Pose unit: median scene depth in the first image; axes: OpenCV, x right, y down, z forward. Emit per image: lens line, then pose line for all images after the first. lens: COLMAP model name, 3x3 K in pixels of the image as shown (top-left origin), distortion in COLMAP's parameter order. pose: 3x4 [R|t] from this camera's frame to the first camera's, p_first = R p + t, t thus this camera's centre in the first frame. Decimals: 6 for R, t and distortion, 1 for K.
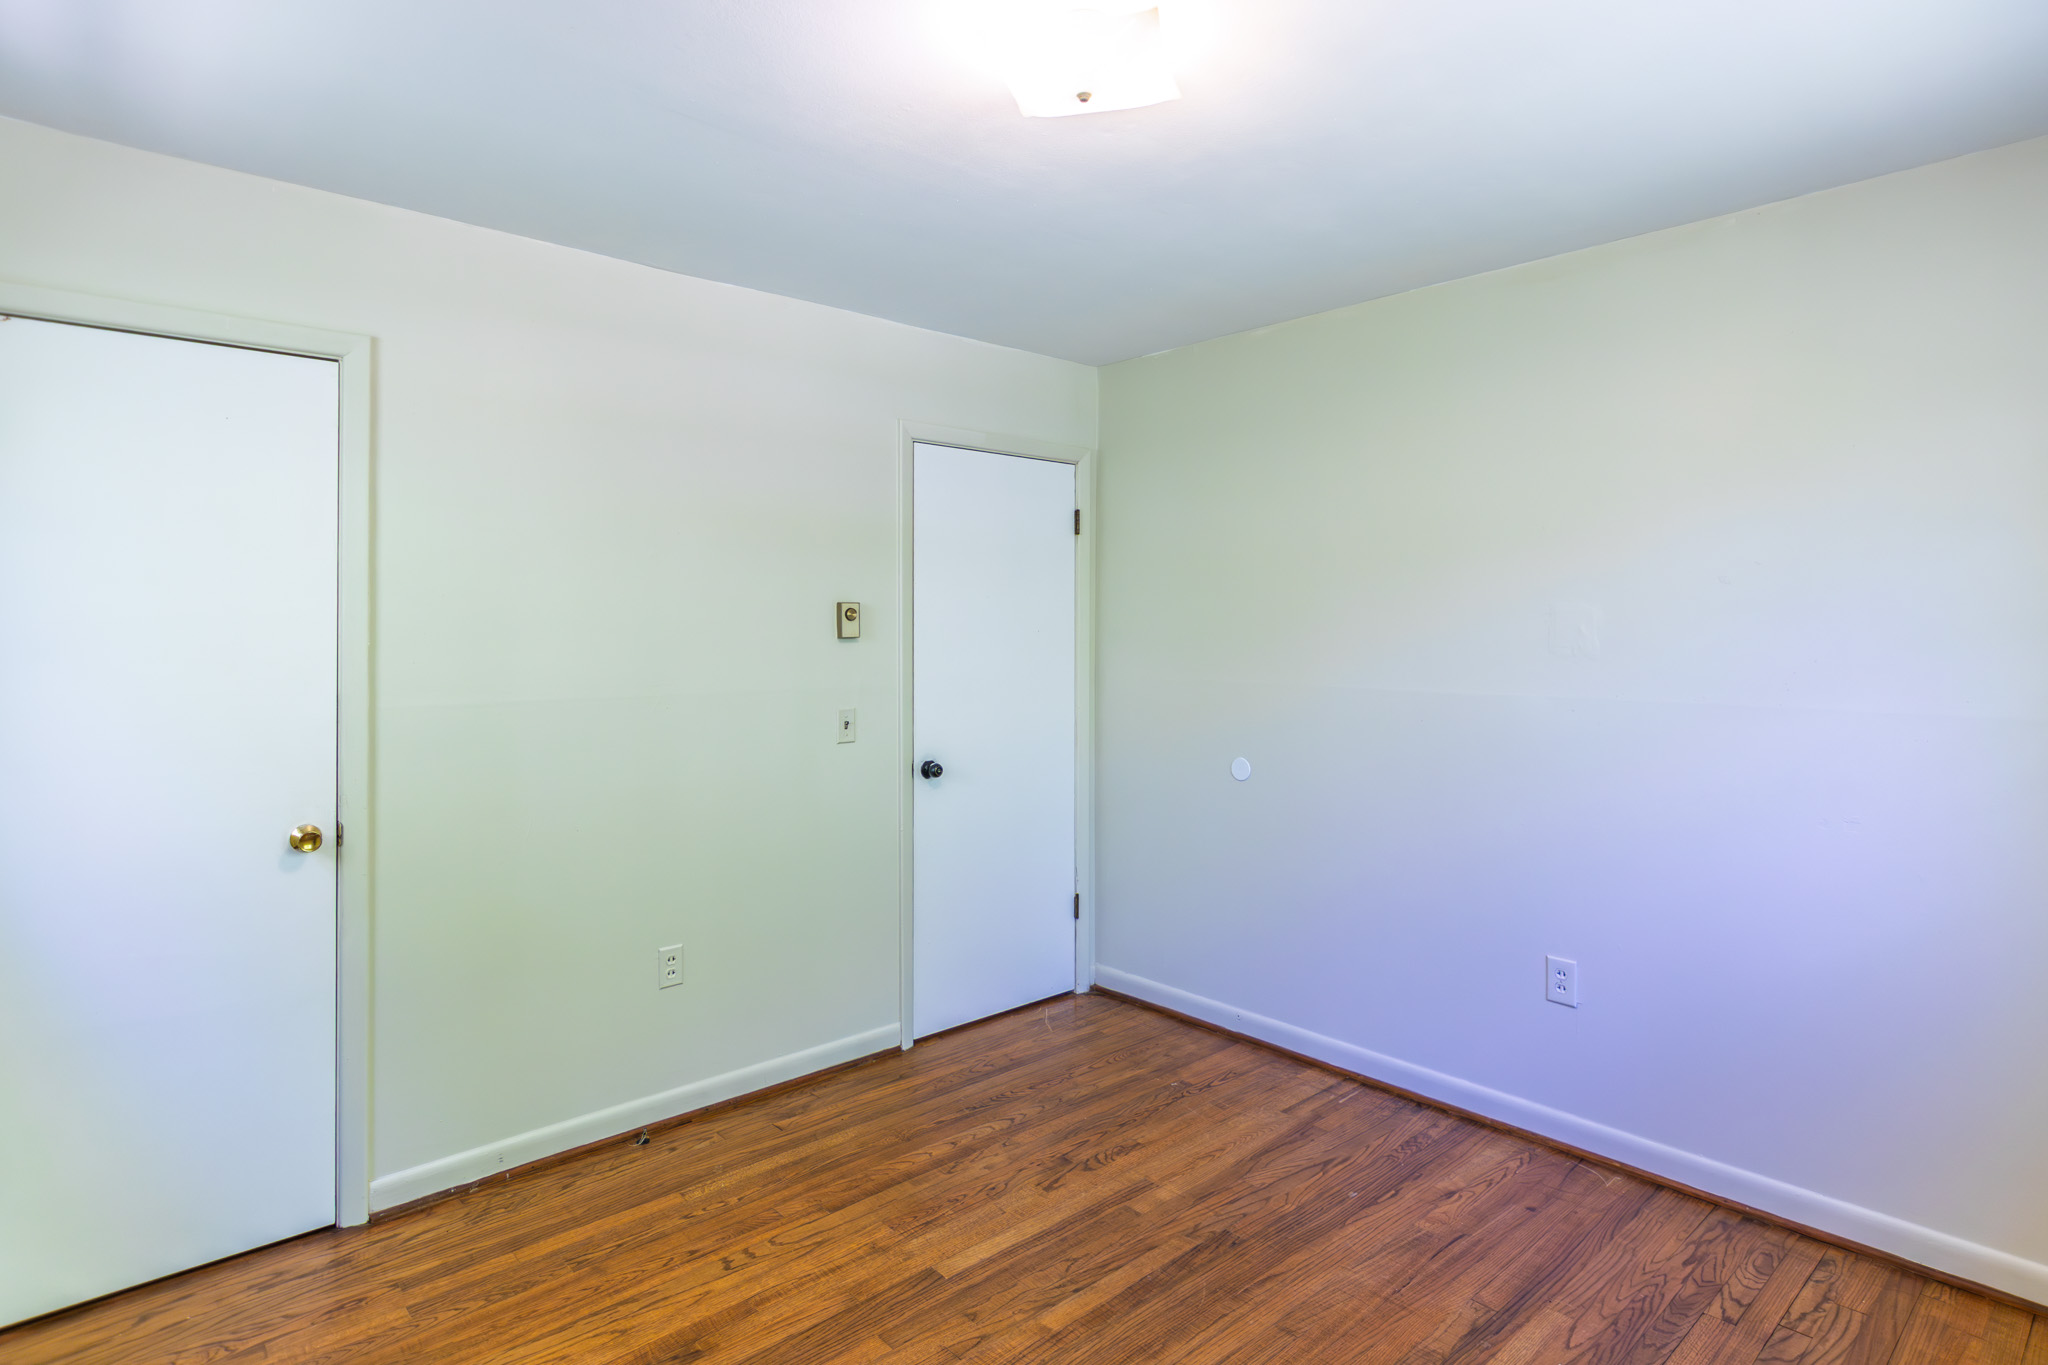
lens RADIAL K [[1079.9, 0, 1035.9], [0, 1079.9, 630.3], [0, 0, 1]] dist [-0.003858, 0.002295]
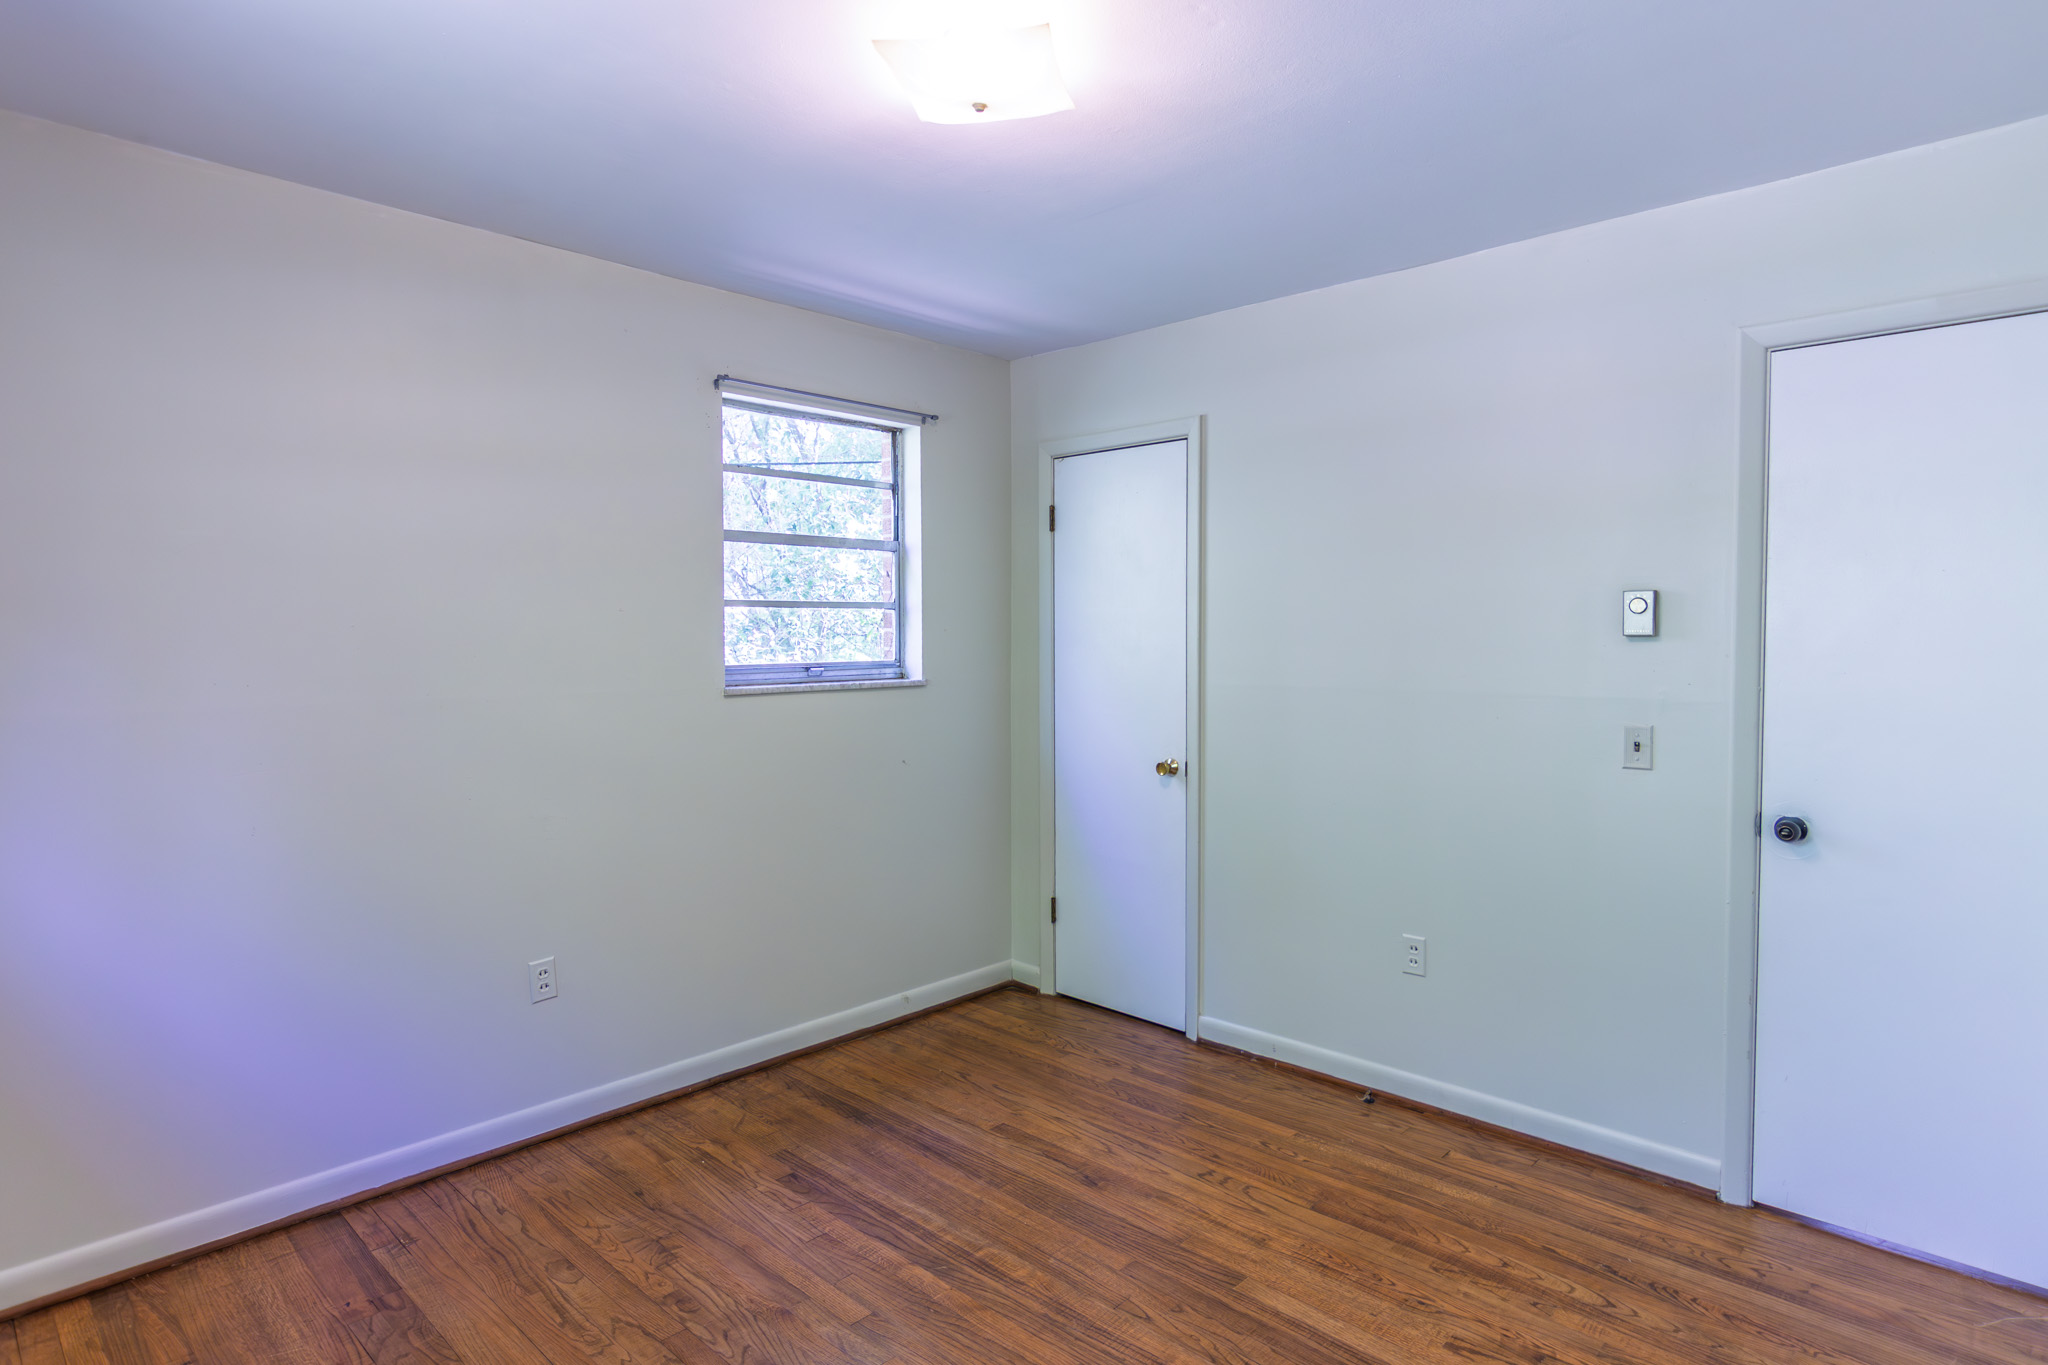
lens RADIAL K [[1079.9, 0, 1032.6], [0, 1079.9, 681.6], [0, 0, 1]] dist [-0.003858, 0.002295]
pose [[0.086985, 0.049245, -0.994992, 0.743098], [0.002658, 0.998762, 0.049664, -0.000183], [0.996206, -0.006965, 0.086746, 0.643251]]
